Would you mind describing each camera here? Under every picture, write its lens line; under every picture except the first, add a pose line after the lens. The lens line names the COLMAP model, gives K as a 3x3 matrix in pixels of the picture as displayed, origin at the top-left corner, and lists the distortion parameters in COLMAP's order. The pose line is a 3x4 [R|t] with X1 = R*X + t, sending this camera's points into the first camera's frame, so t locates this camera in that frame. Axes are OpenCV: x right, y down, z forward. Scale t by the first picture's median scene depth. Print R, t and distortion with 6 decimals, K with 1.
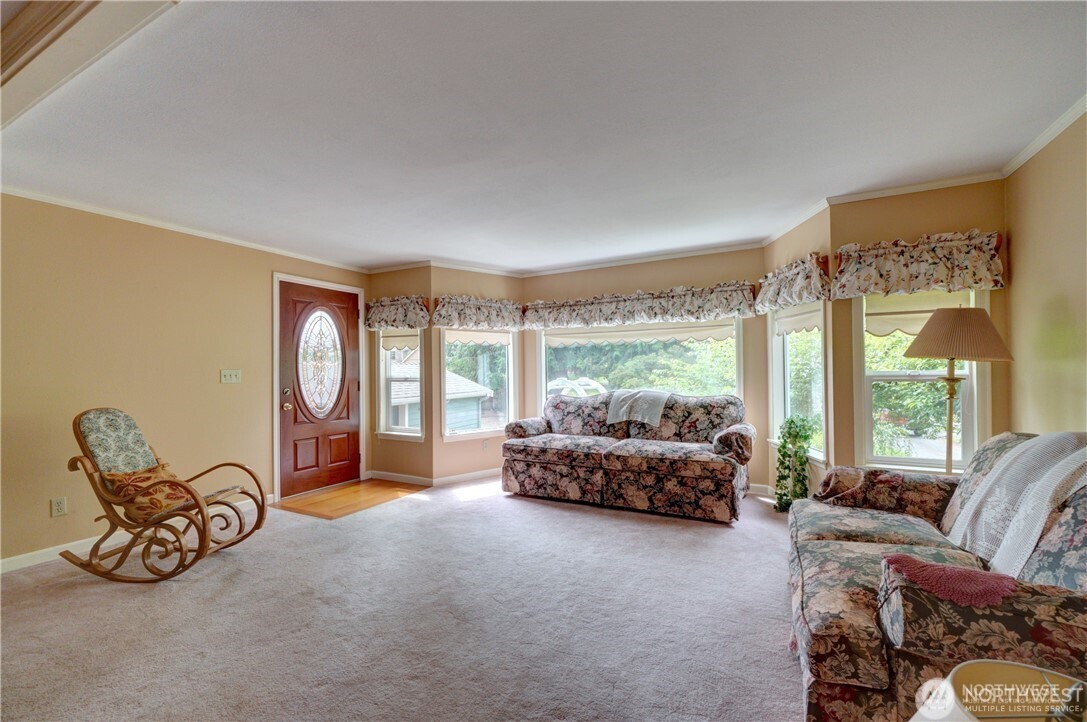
lens RADIAL K [[480.1, 0, 538.1], [0, 480.1, 365.2], [0, 0, 1]] dist [0.004107, 0.001775]
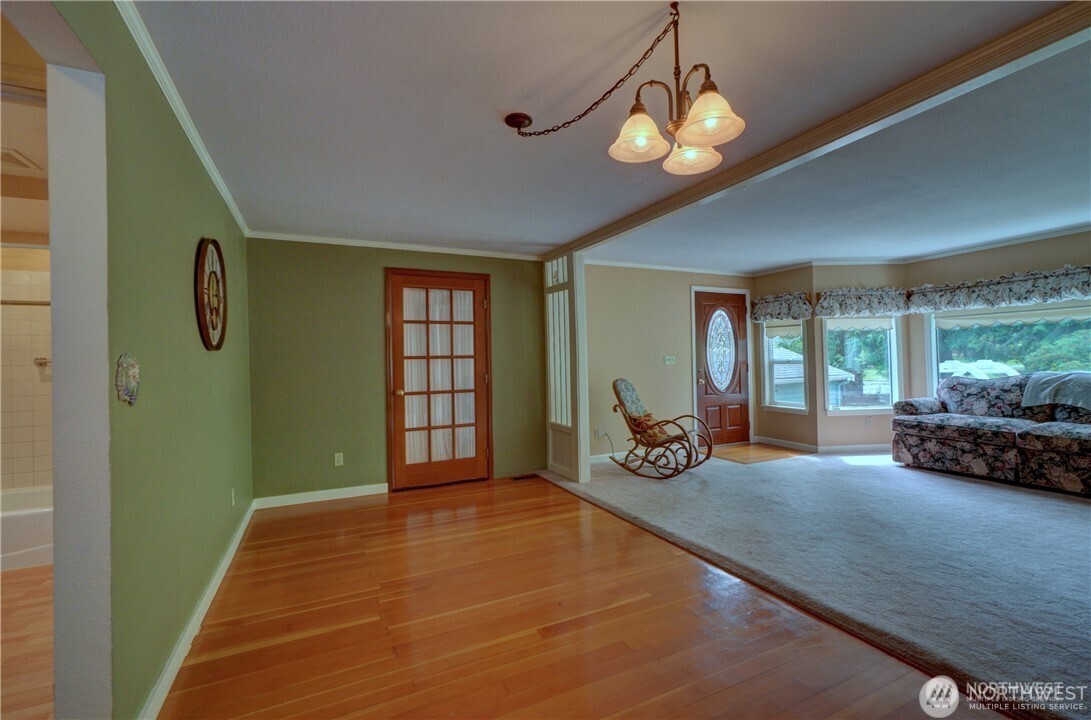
lens RADIAL K [[481.9, 0, 555.1], [0, 481.9, 353.5], [0, 0, 1]] dist [0.004107, 0.001775]
pose [[0.811800, -0.014909, -0.583746, -0.052389], [0.019263, 0.999814, 0.001252, -0.005378], [0.583618, -0.012261, 0.811936, -0.366008]]
